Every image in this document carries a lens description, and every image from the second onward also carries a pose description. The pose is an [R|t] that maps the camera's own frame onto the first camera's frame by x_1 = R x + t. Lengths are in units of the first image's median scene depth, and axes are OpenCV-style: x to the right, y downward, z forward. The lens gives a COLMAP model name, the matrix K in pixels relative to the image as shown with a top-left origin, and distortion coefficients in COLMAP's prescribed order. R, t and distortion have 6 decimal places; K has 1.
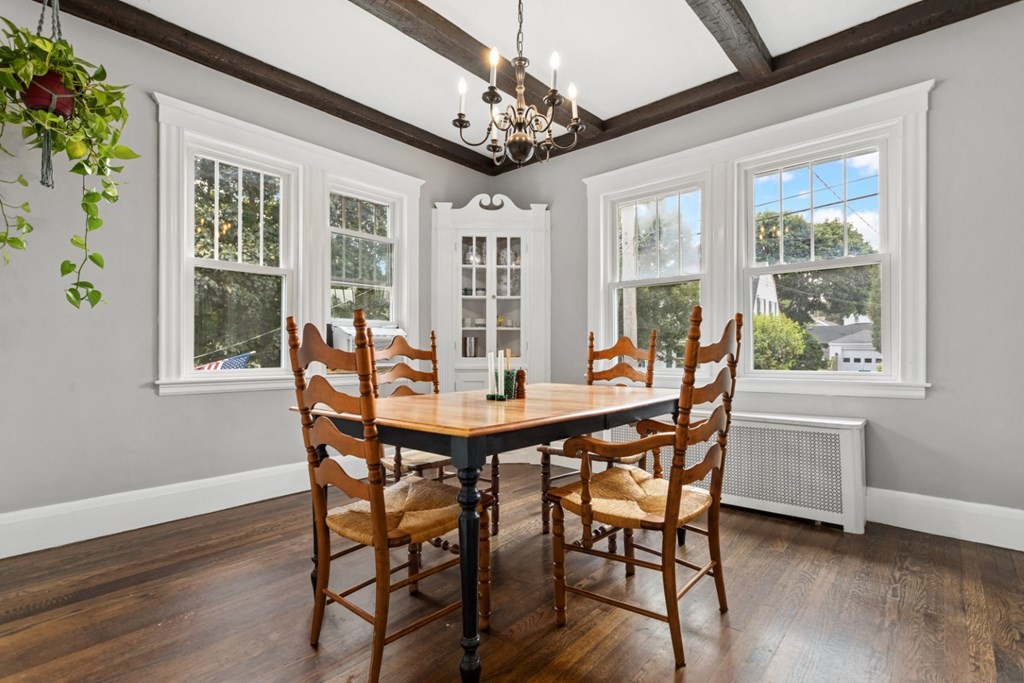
lens RADIAL K [[488.5, 0, 512.0], [0, 488.5, 341.5], [0, 0, 1]] dist [-0.000506, -0.000095]
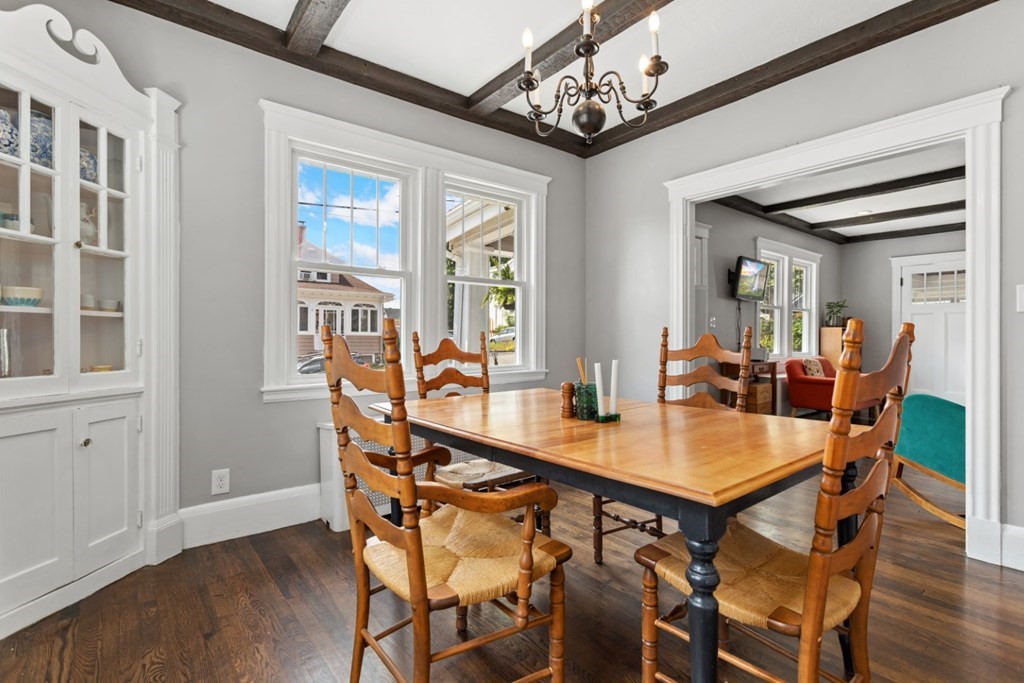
lens RADIAL K [[488.5, 0, 512.0], [0, 488.5, 341.5], [0, 0, 1]] dist [-0.000506, -0.000095]
pose [[0.173274, -0.004159, 0.984865, -0.429710], [-0.020855, 0.999751, 0.007892, -0.009762], [-0.984653, -0.021907, 0.173144, 0.501348]]
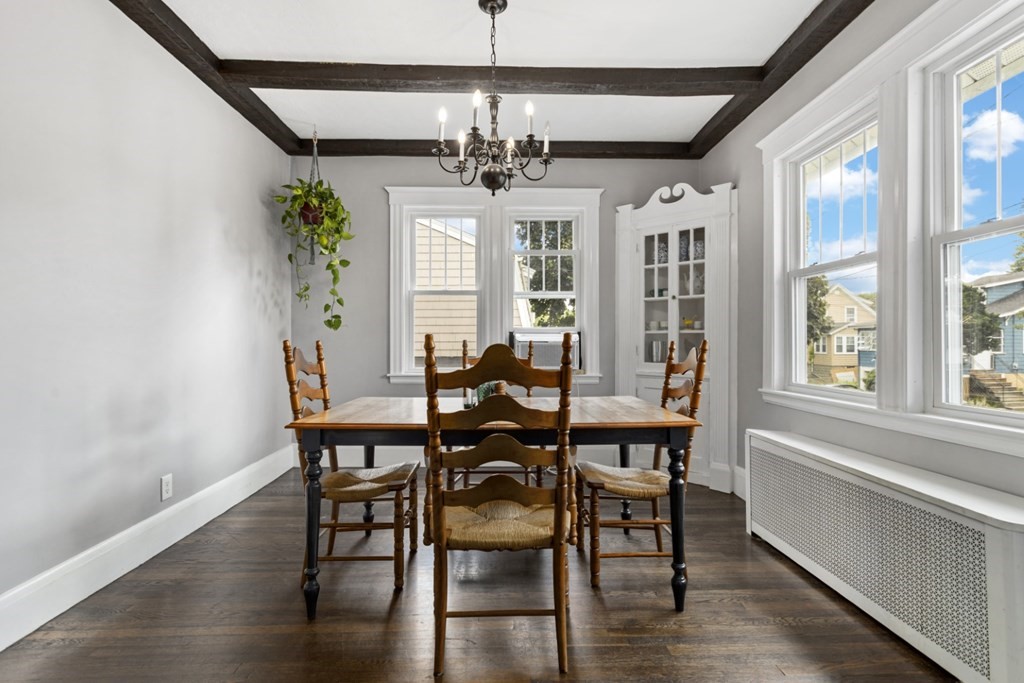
lens RADIAL K [[499.6, 0, 512.0], [0, 499.6, 341.5], [0, 0, 1]] dist [0.001305, 0.000197]
pose [[0.679098, 0.002345, -0.734044, 0.444718], [0.012231, 0.999820, 0.014510, -0.025424], [0.733946, -0.018832, 0.678947, 0.137299]]
